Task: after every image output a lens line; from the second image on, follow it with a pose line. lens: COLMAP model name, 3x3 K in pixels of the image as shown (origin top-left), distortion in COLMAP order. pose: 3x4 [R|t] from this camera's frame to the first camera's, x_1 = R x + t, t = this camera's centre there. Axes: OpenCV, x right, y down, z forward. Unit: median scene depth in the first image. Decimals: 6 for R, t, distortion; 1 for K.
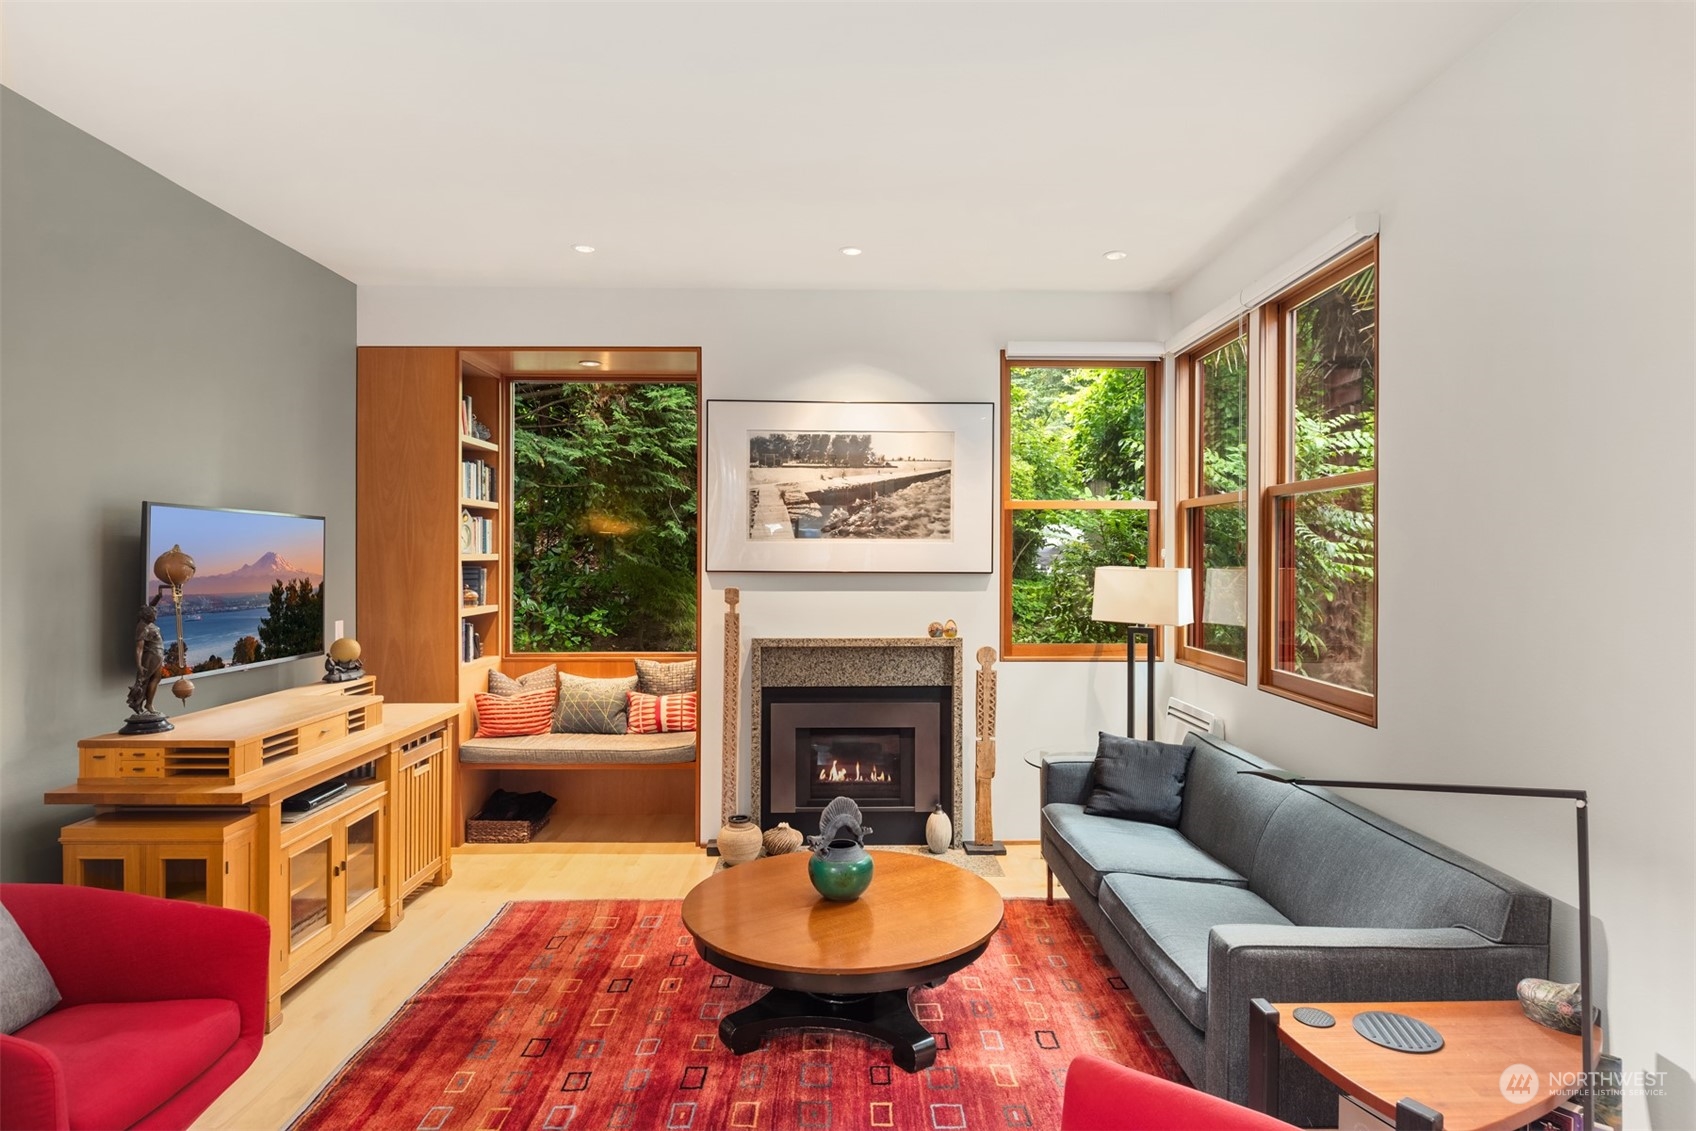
lens RADIAL K [[928.1, 0, 856.1], [0, 928.1, 551.3], [0, 0, 1]] dist [-0.000752, -0.002222]
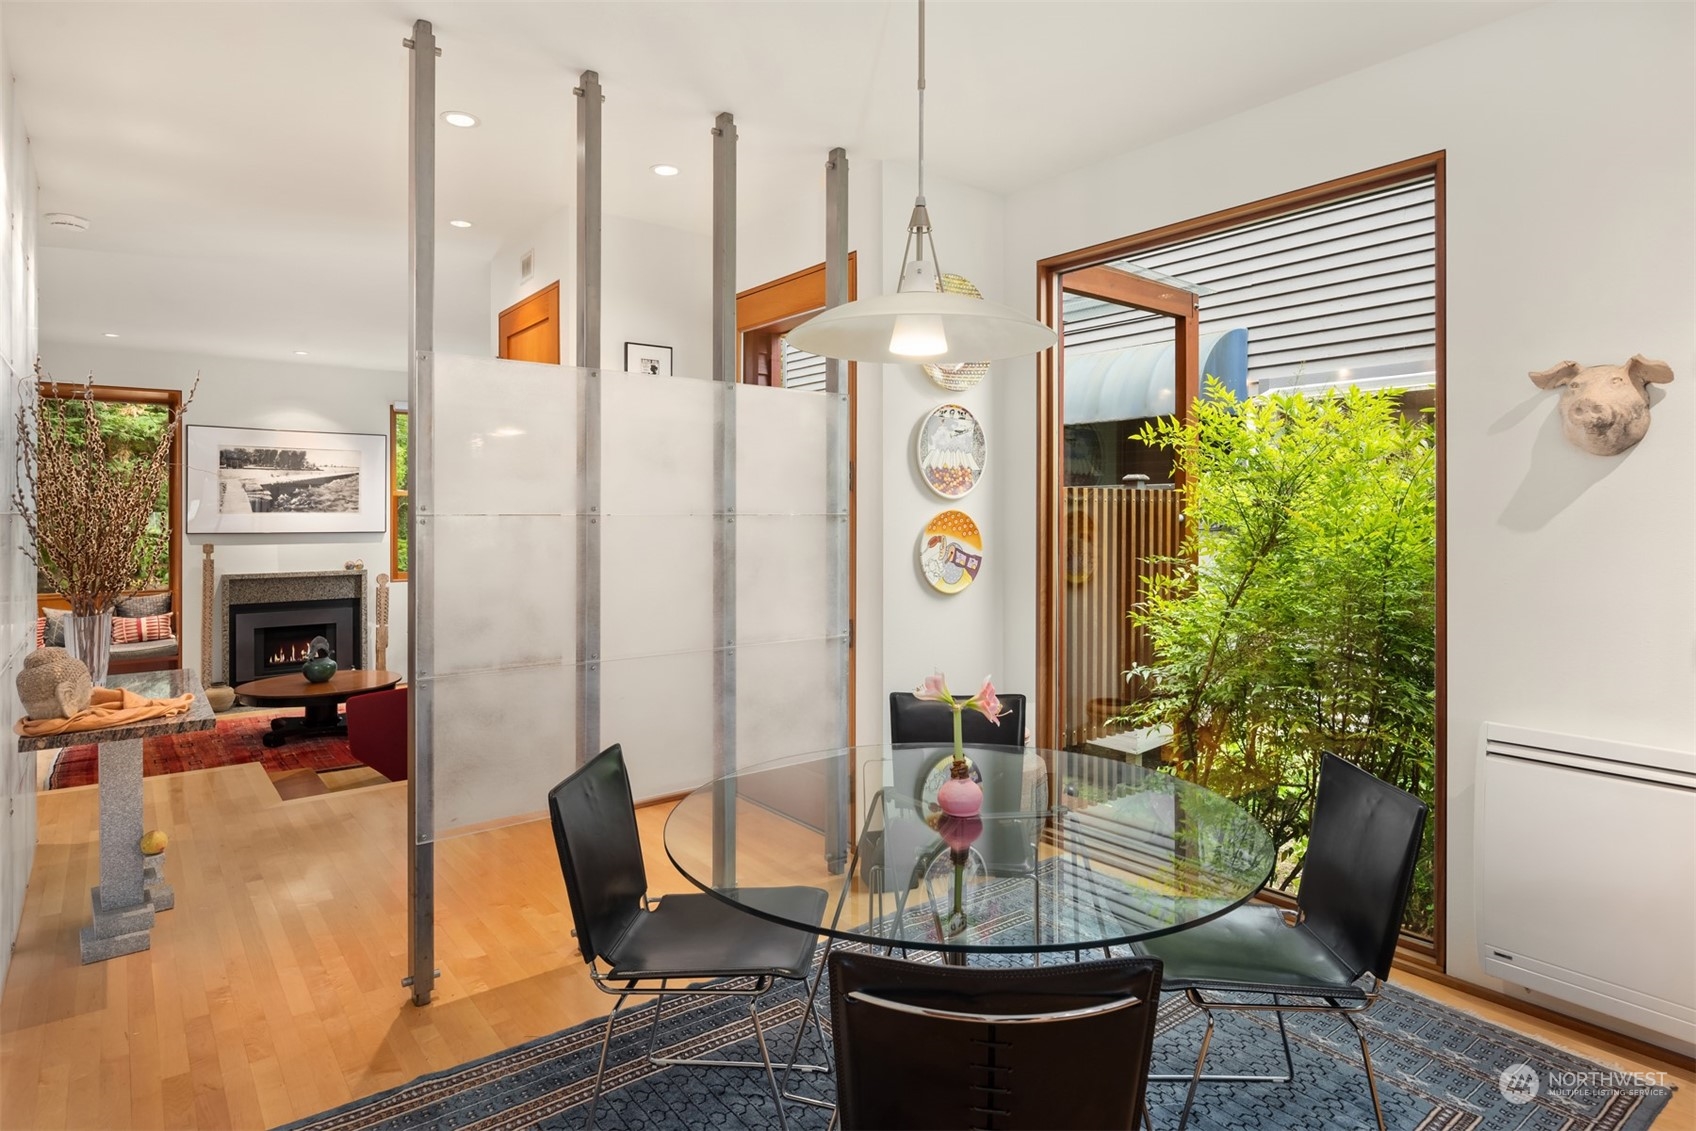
lens RADIAL K [[928.1, 0, 854.4], [0, 928.1, 516.7], [0, 0, 1]] dist [-0.000752, -0.002222]
pose [[0.796598, -0.003773, 0.604498, -0.209809], [0.001511, 0.999990, 0.004250, -0.011939], [-0.604508, -0.002472, 0.796596, -0.943140]]
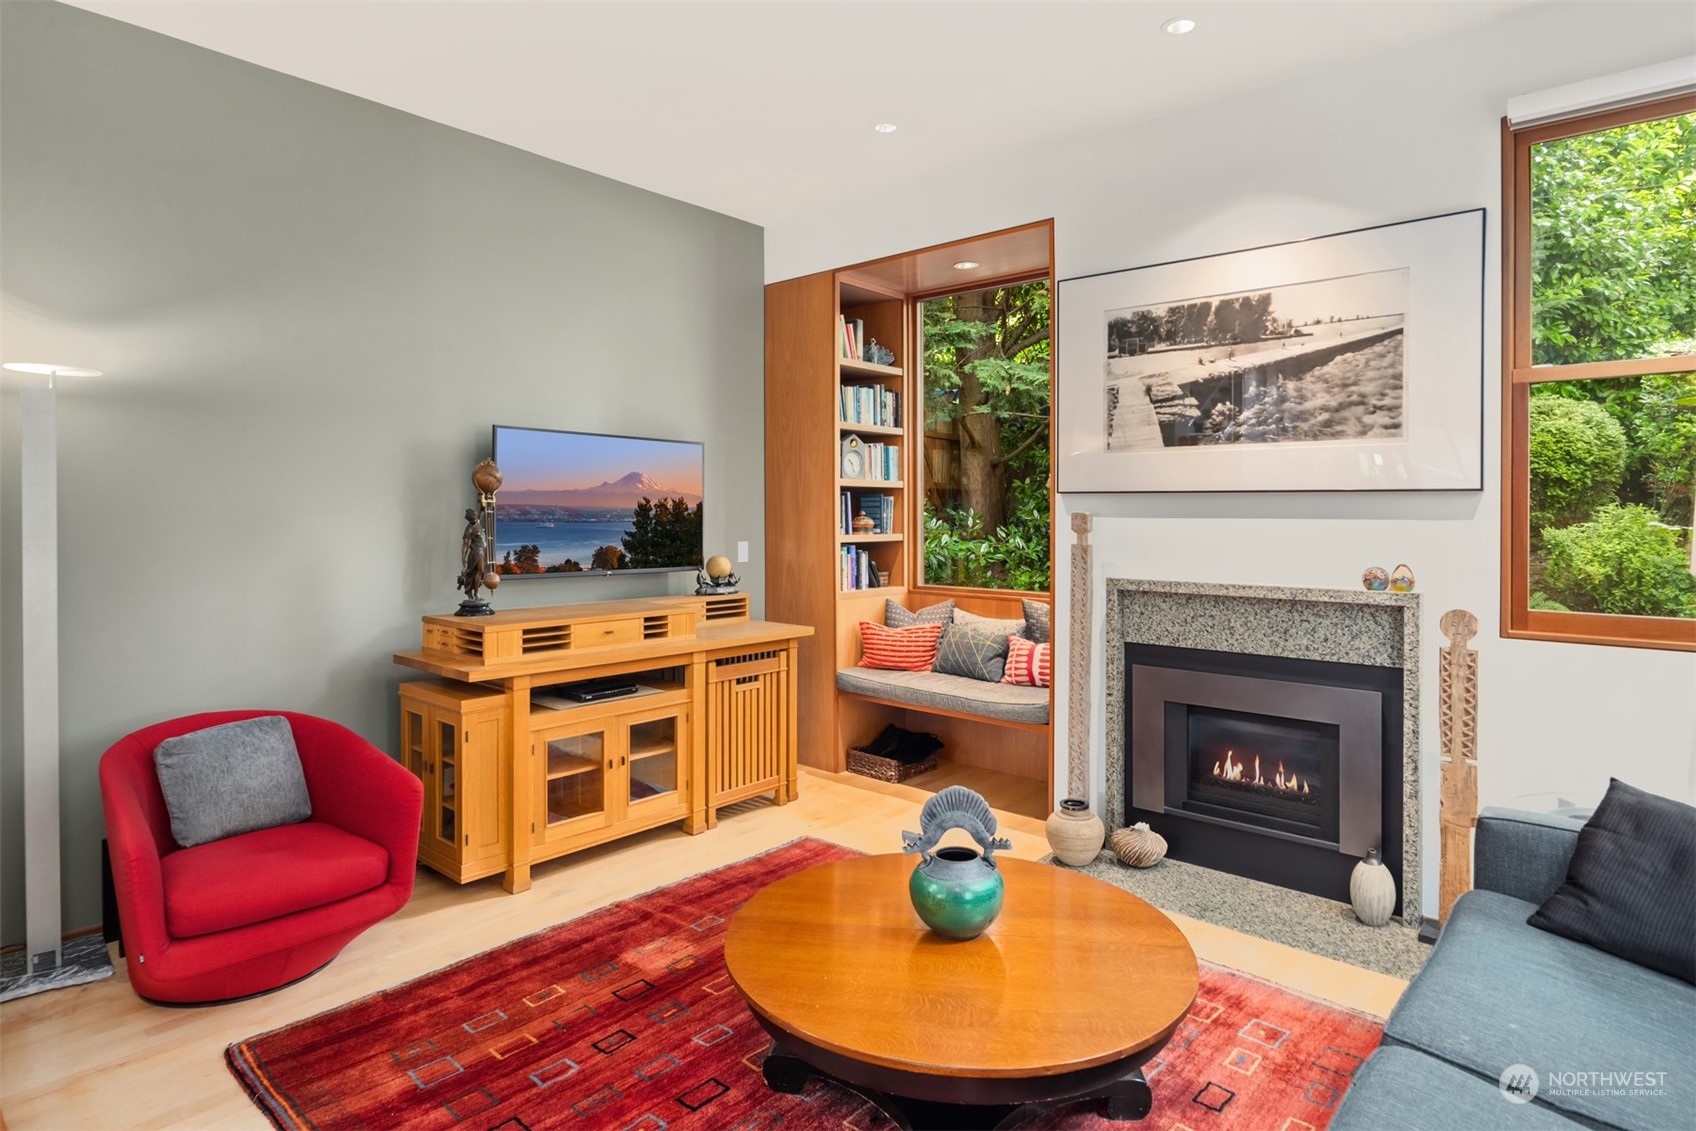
lens RADIAL K [[928.1, 0, 860.0], [0, 928.1, 516.8], [0, 0, 1]] dist [-0.000752, -0.002222]
pose [[0.740080, 0.004316, -0.672505, 0.256389], [-0.000727, 0.999984, 0.005618, 0.038291], [0.672518, -0.003669, 0.740072, 0.282556]]
